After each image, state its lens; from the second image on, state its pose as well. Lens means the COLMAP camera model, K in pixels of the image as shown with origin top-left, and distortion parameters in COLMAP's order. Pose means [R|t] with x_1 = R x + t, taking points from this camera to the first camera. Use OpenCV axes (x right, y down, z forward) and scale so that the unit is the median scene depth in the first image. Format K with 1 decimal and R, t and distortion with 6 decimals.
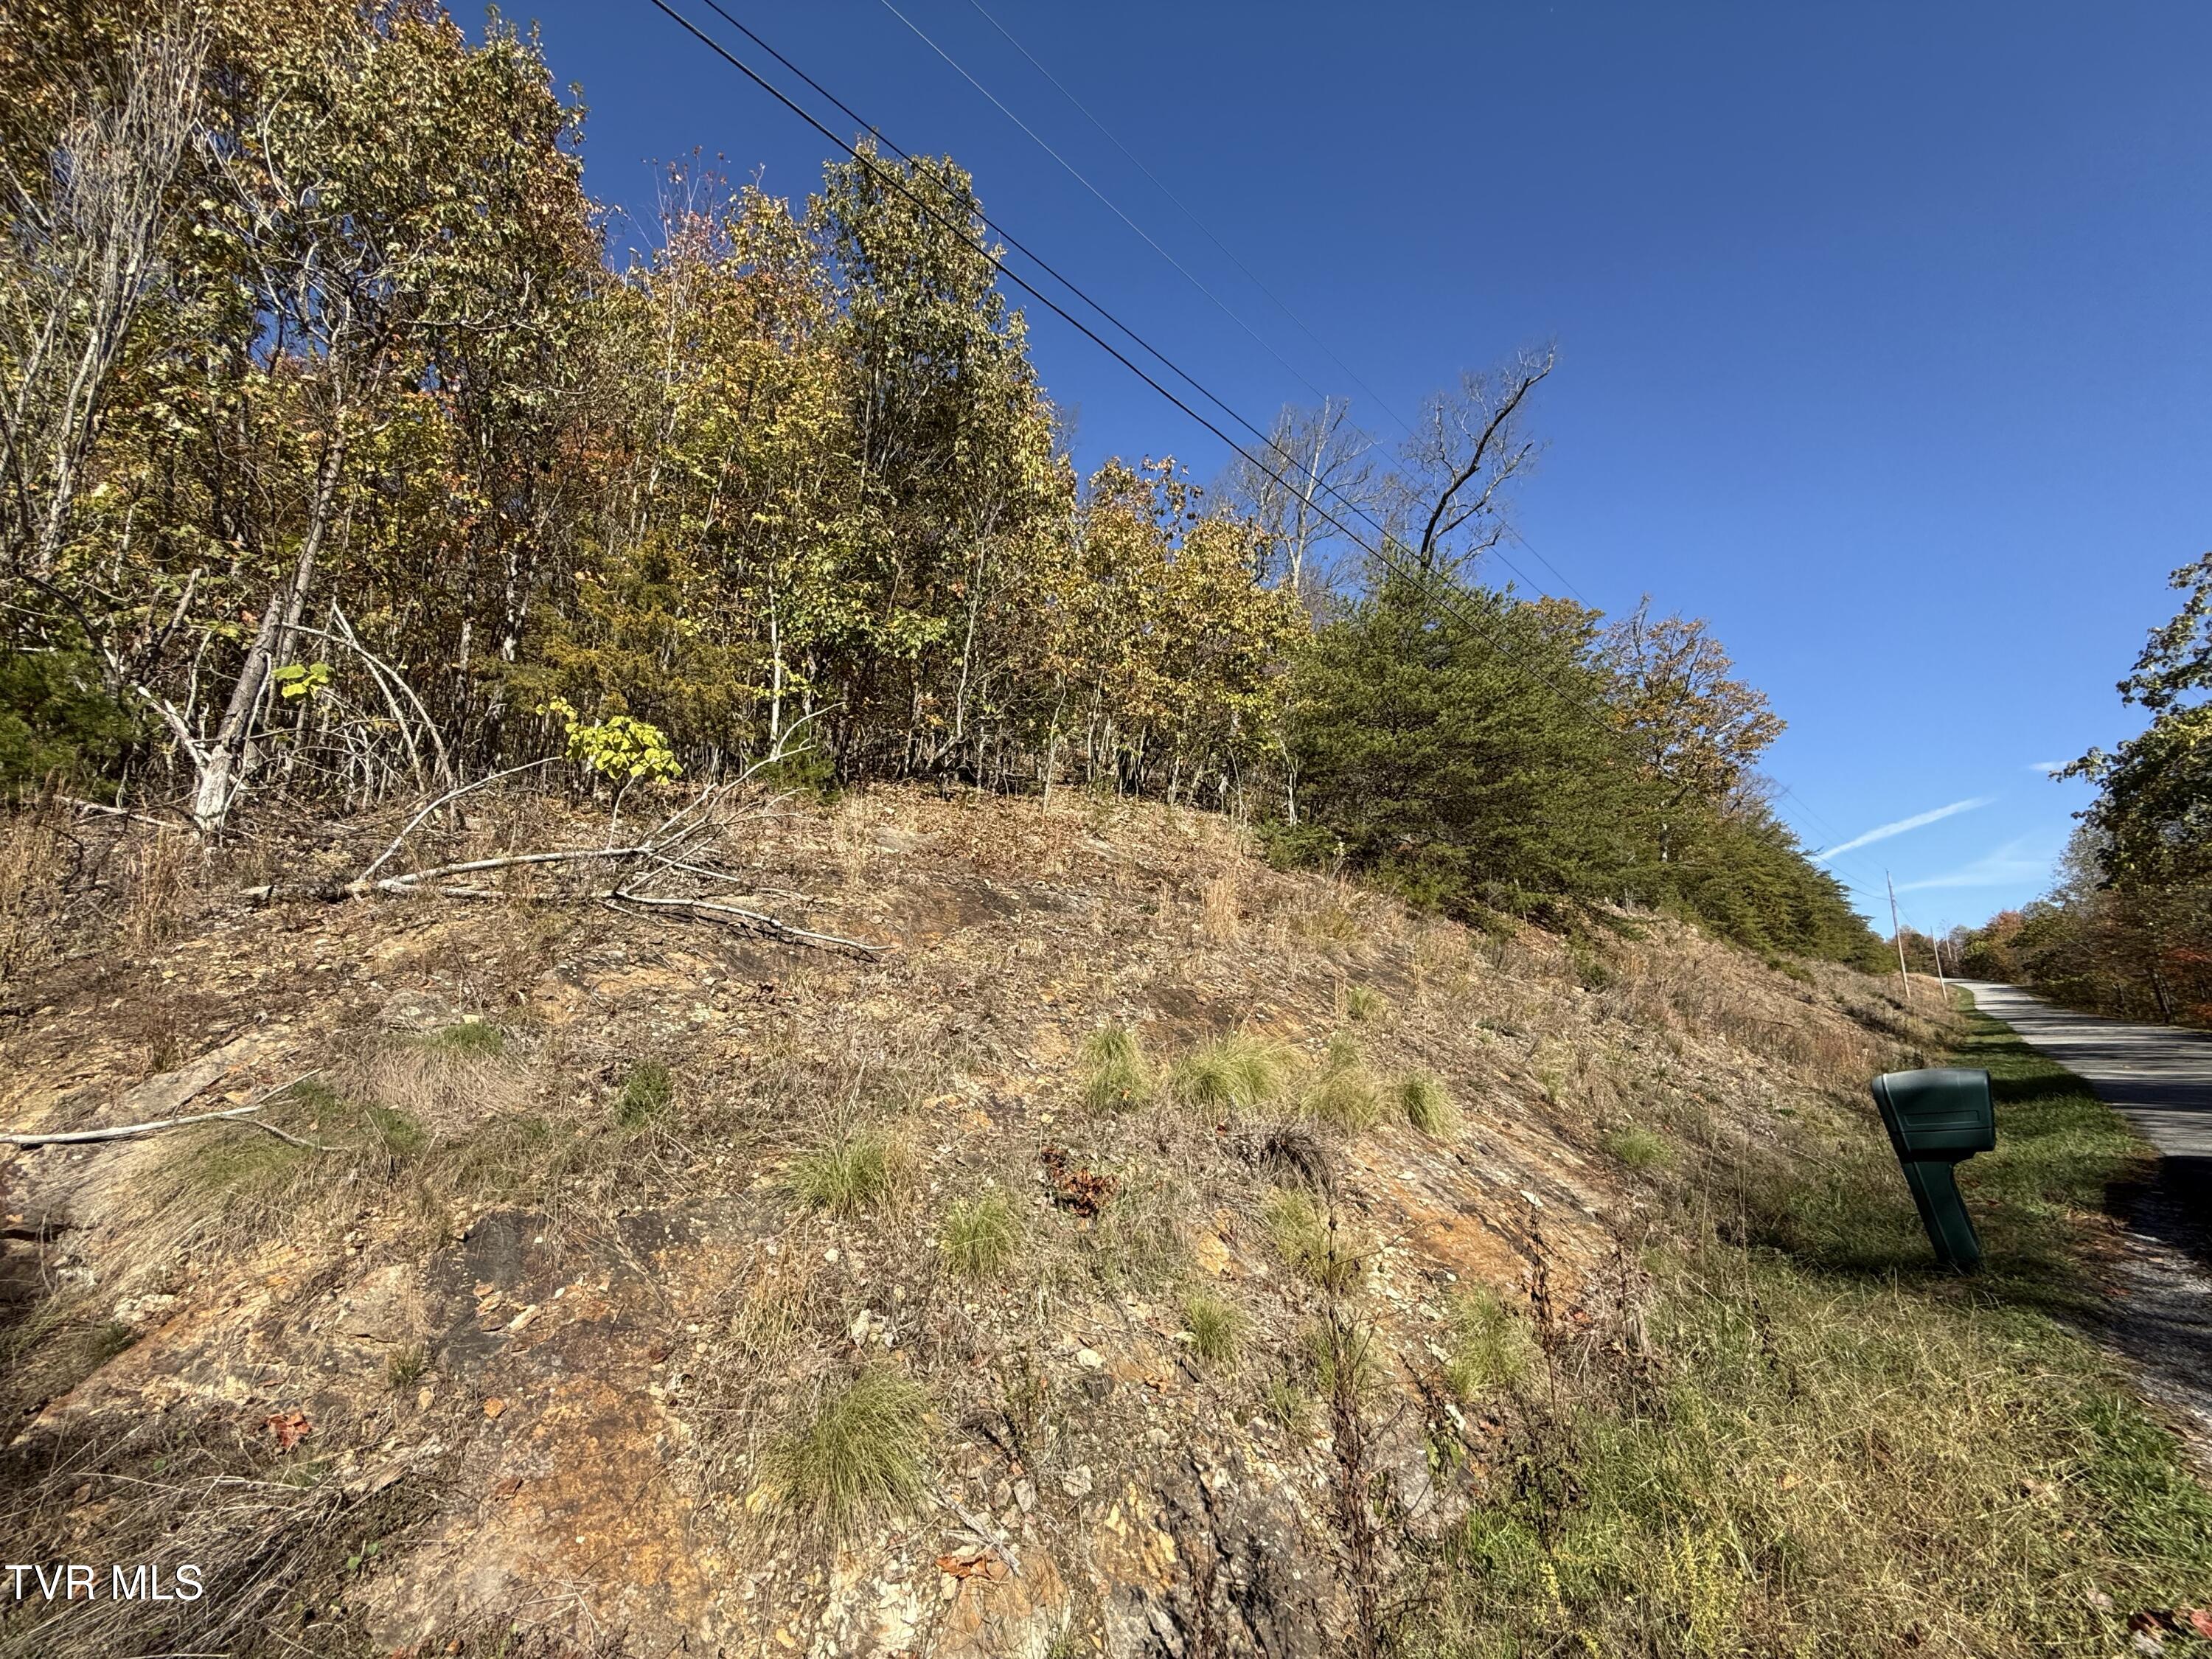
lens RADIAL K [[889.2, 0, 1101.3], [0, 889.2, 824.9], [0, 0, 1]] dist [0.001748, -0.000231]
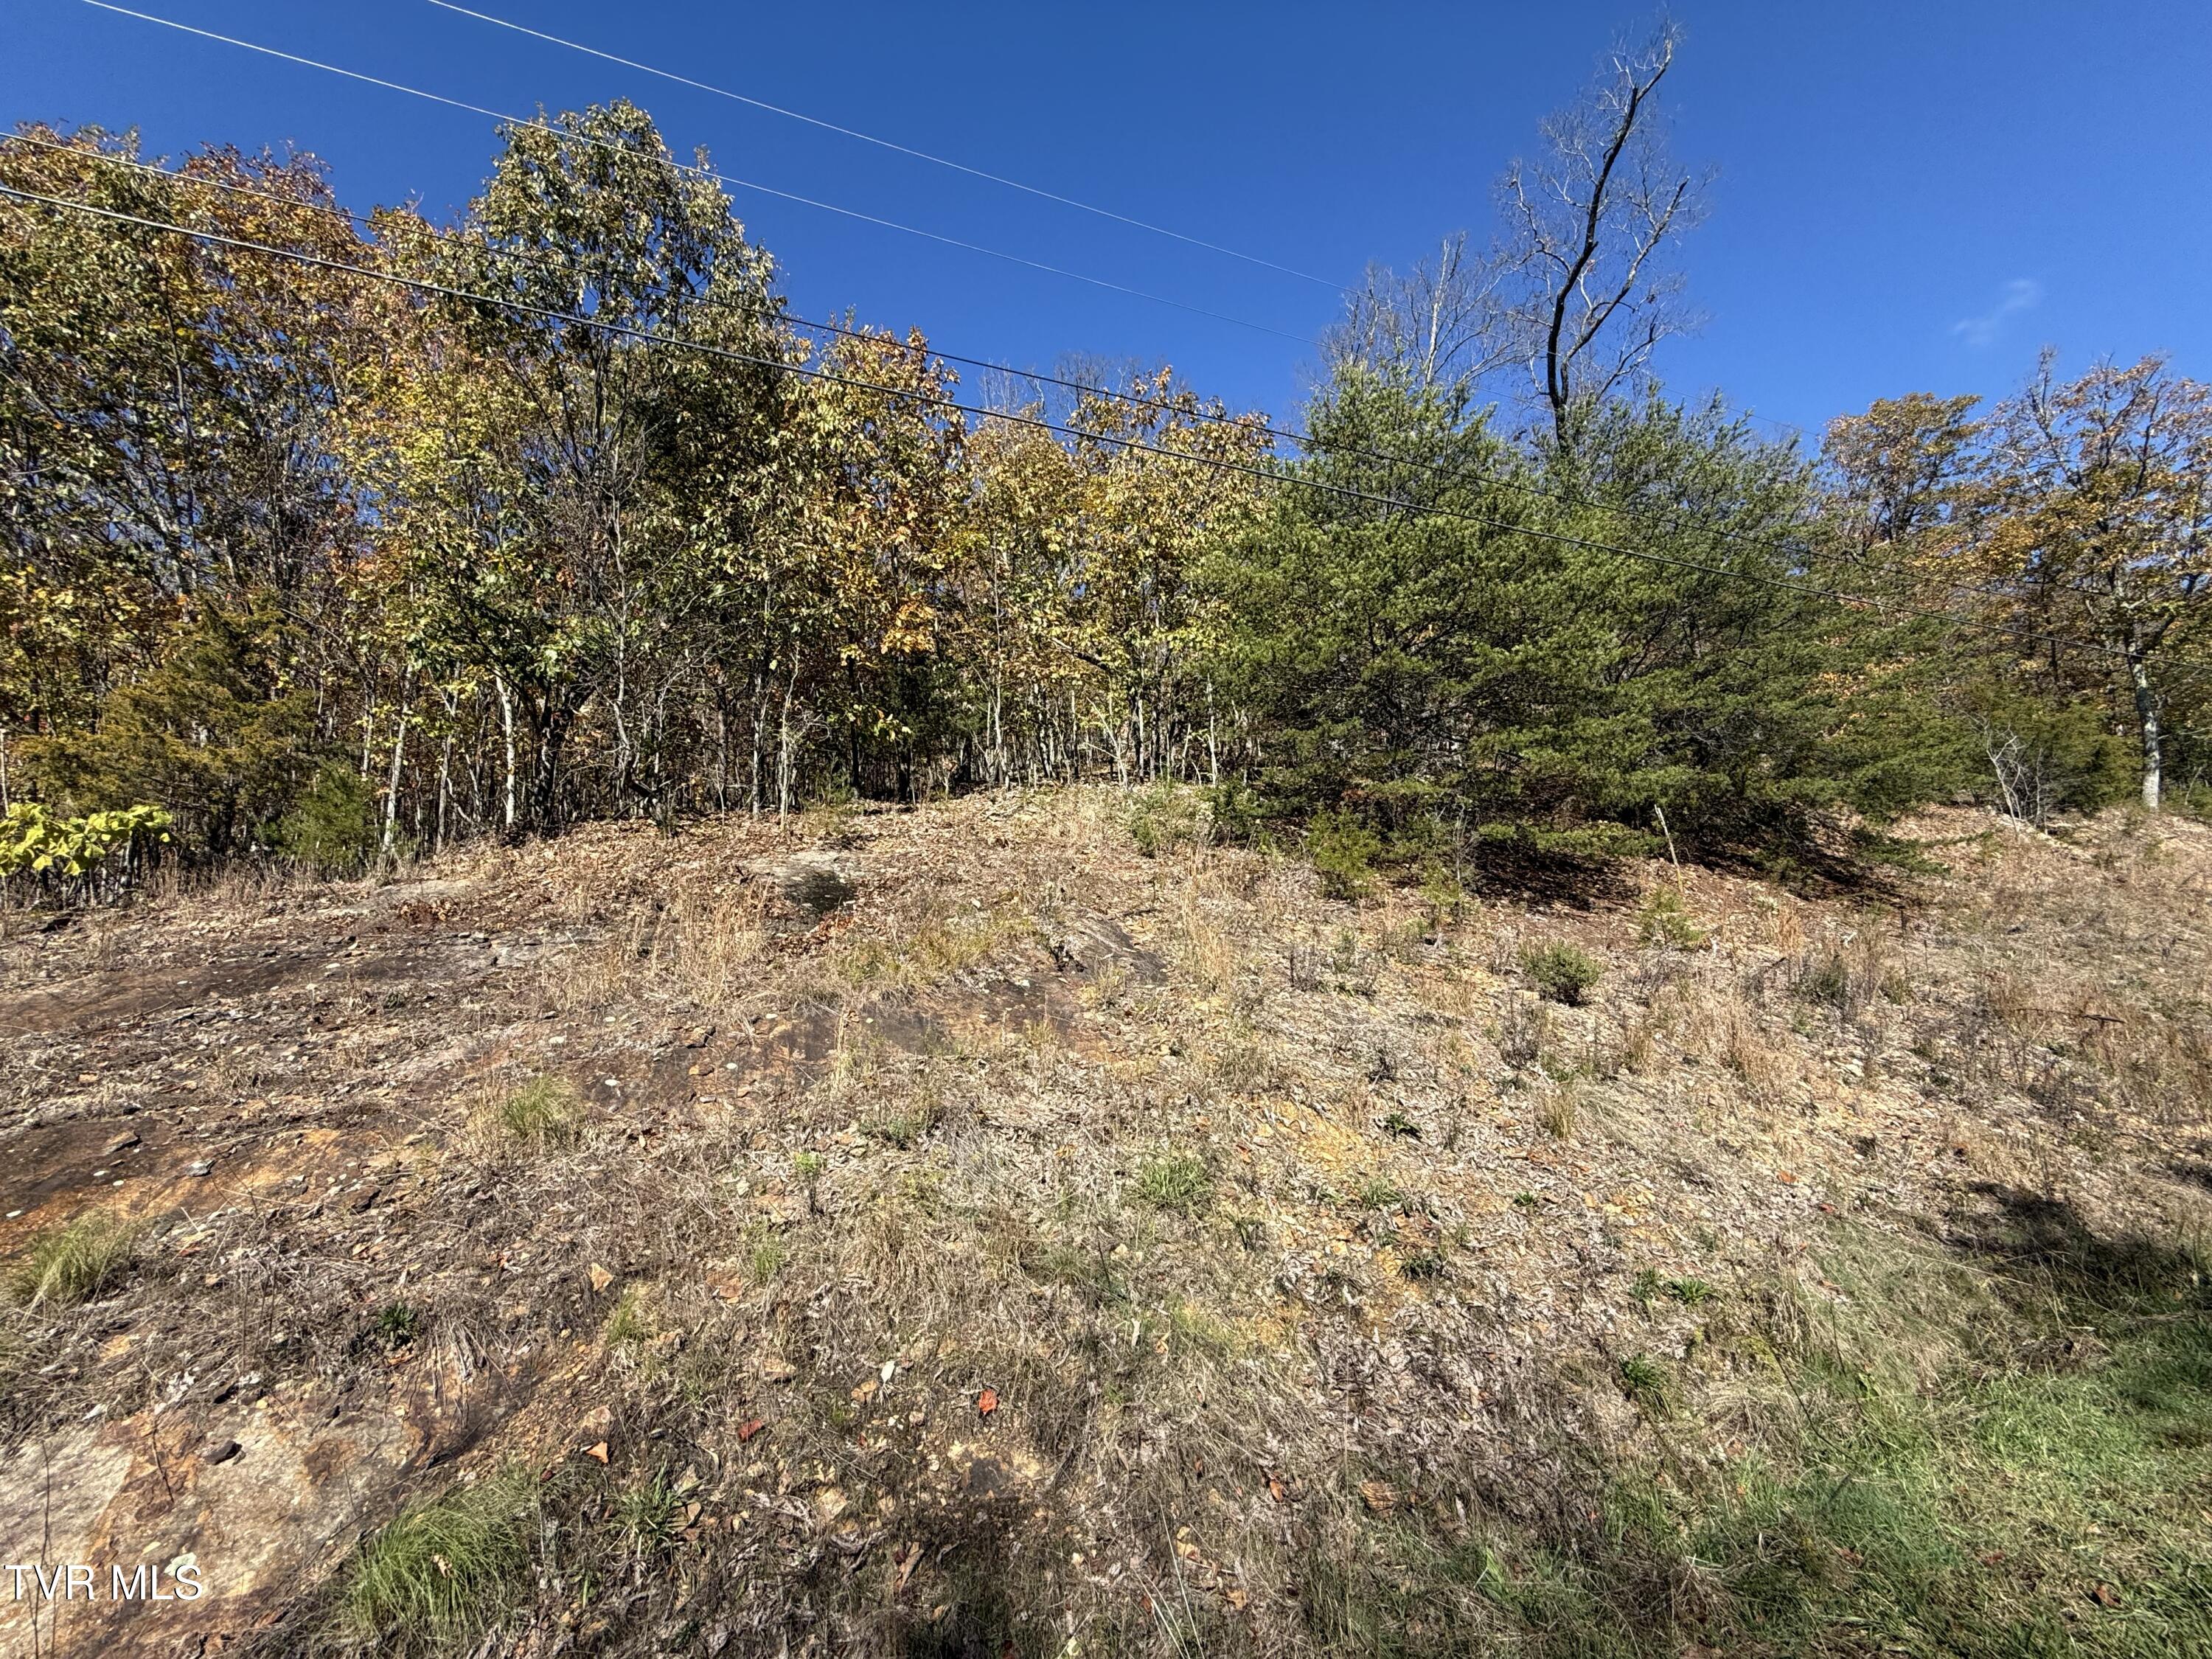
lens RADIAL K [[889.2, 0, 1100.9], [0, 889.2, 829.4], [0, 0, 1]] dist [0.001748, -0.000231]
pose [[0.920865, -0.148917, -0.360321, 0.242164], [0.147049, 0.988586, -0.032761, 0.029022], [0.361087, -0.022817, 0.932253, 0.176789]]
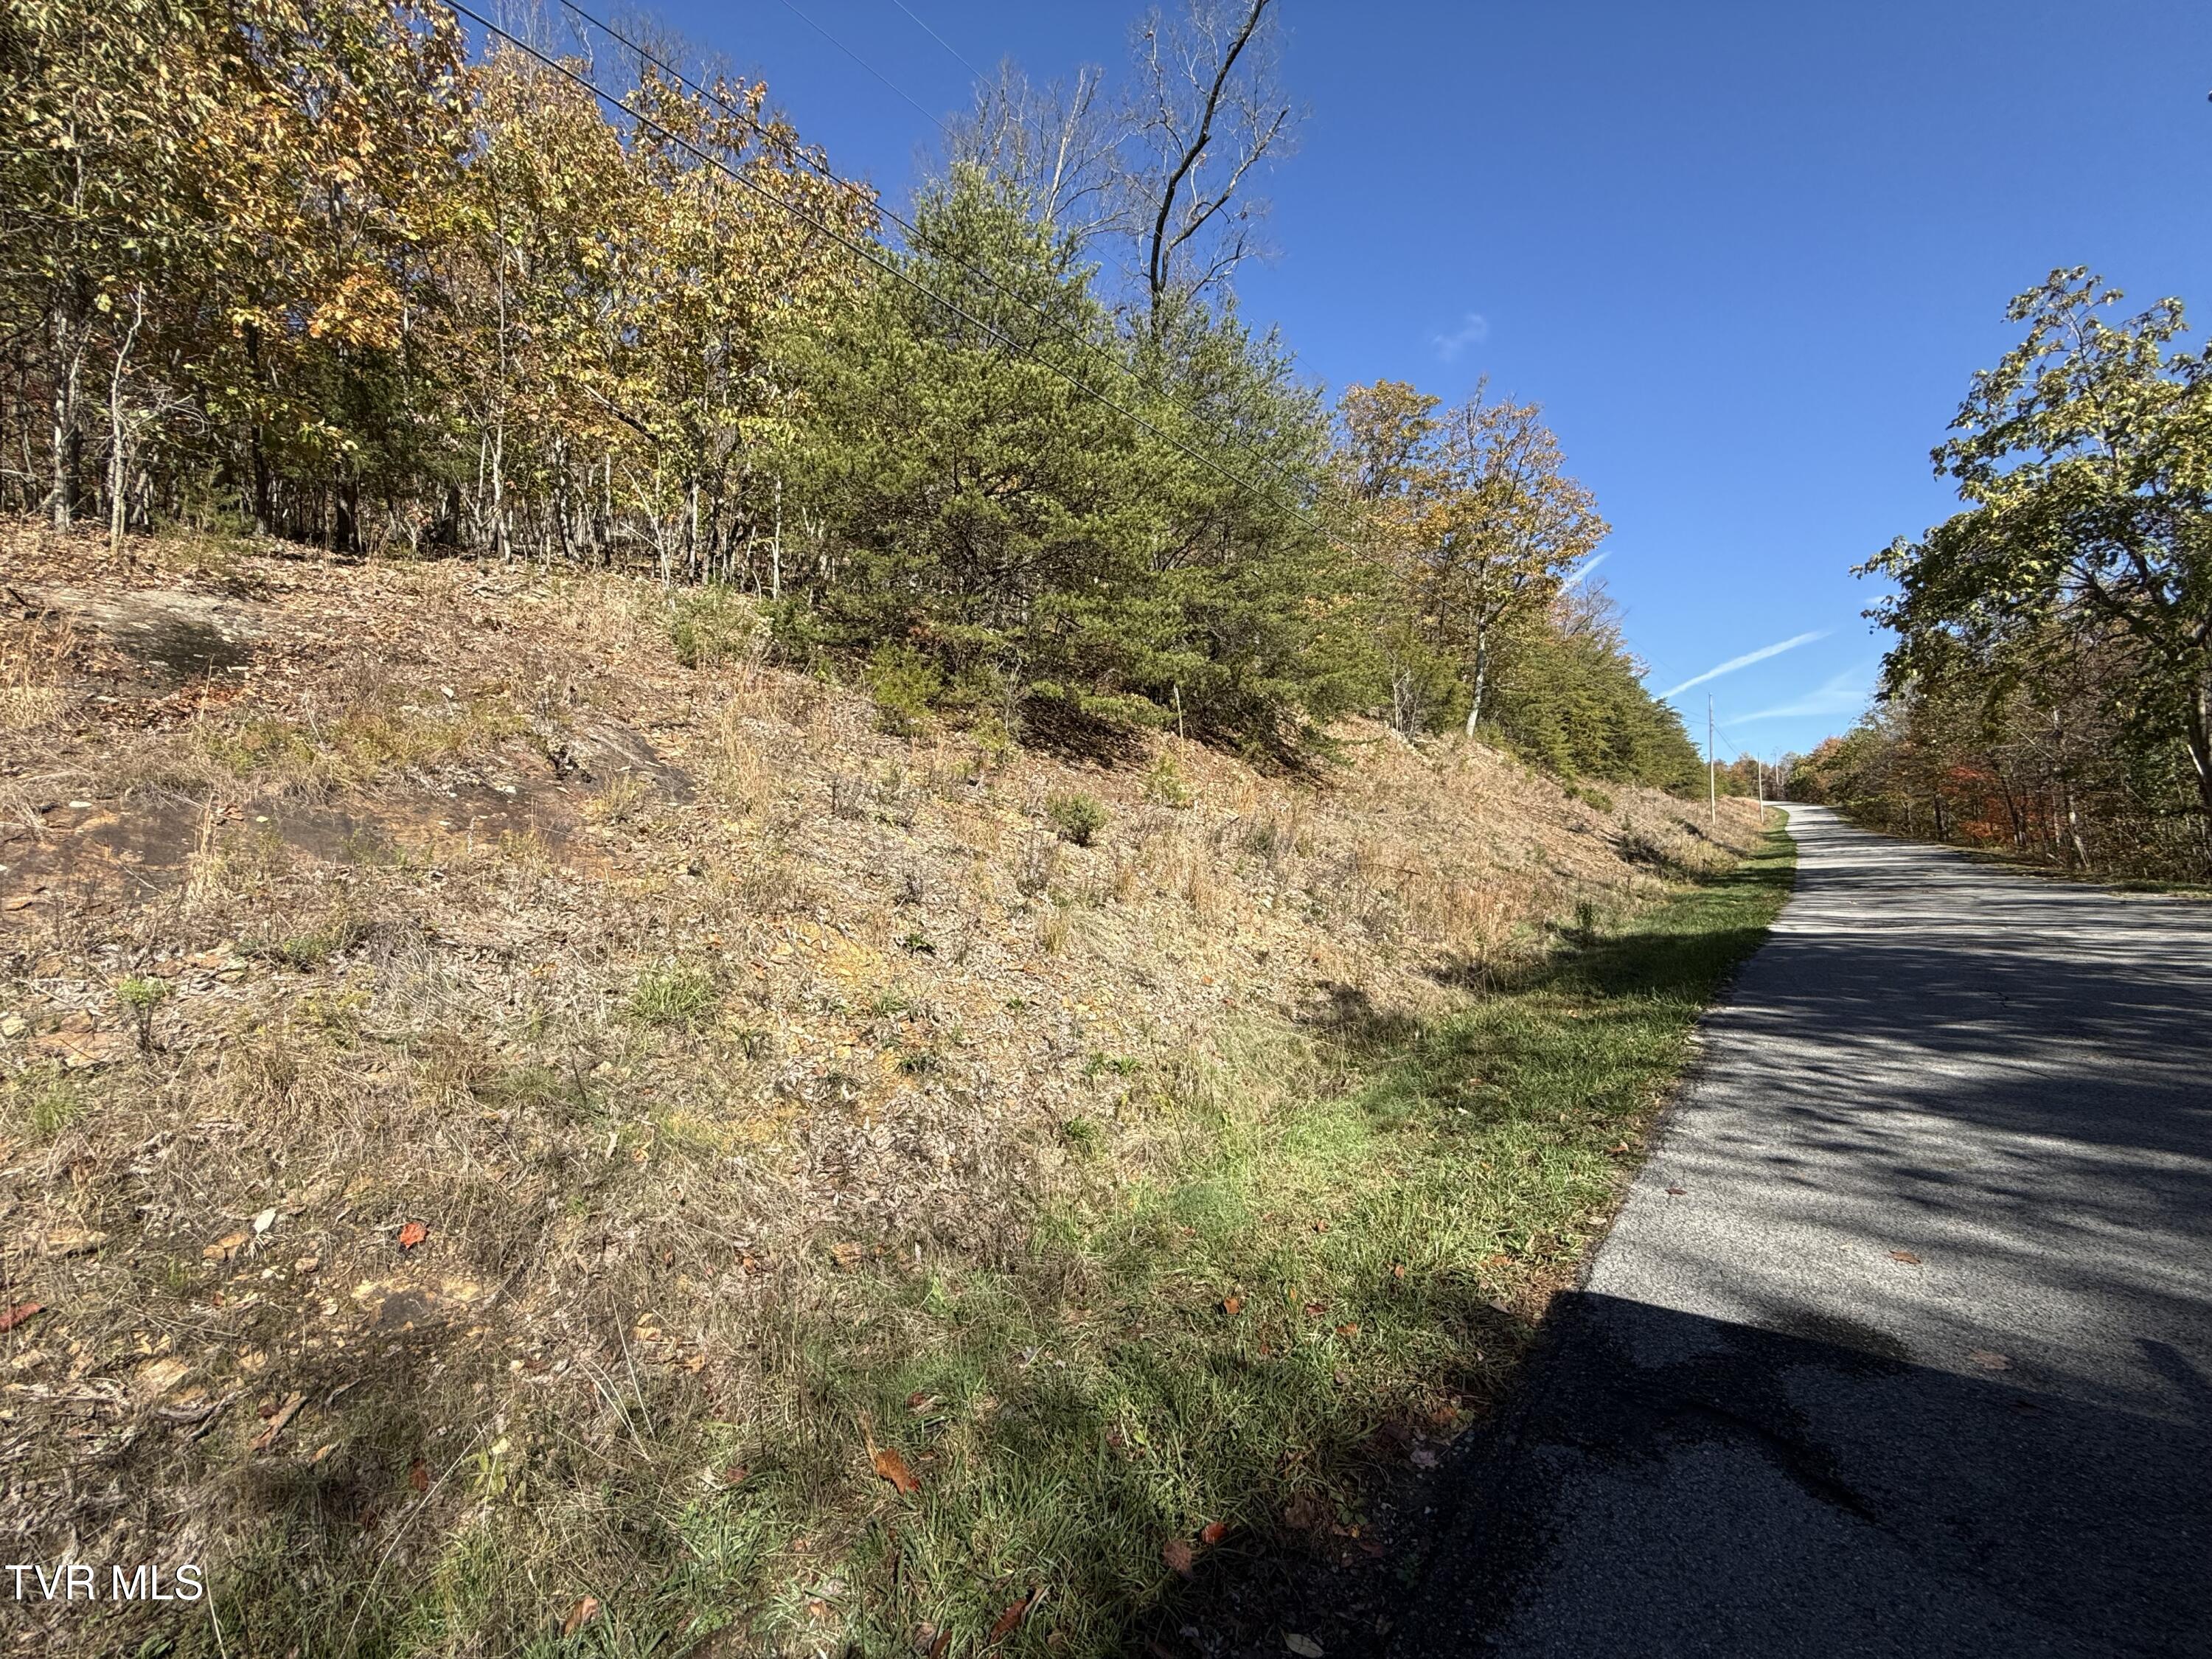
lens RADIAL K [[889.2, 0, 1105.8], [0, 889.2, 827.7], [0, 0, 1]] dist [0.001748, -0.000231]
pose [[0.994495, -0.024910, 0.101781, 0.244675], [0.006257, 0.983716, 0.179623, 0.031491], [-0.104598, -0.177997, 0.978456, 0.177180]]
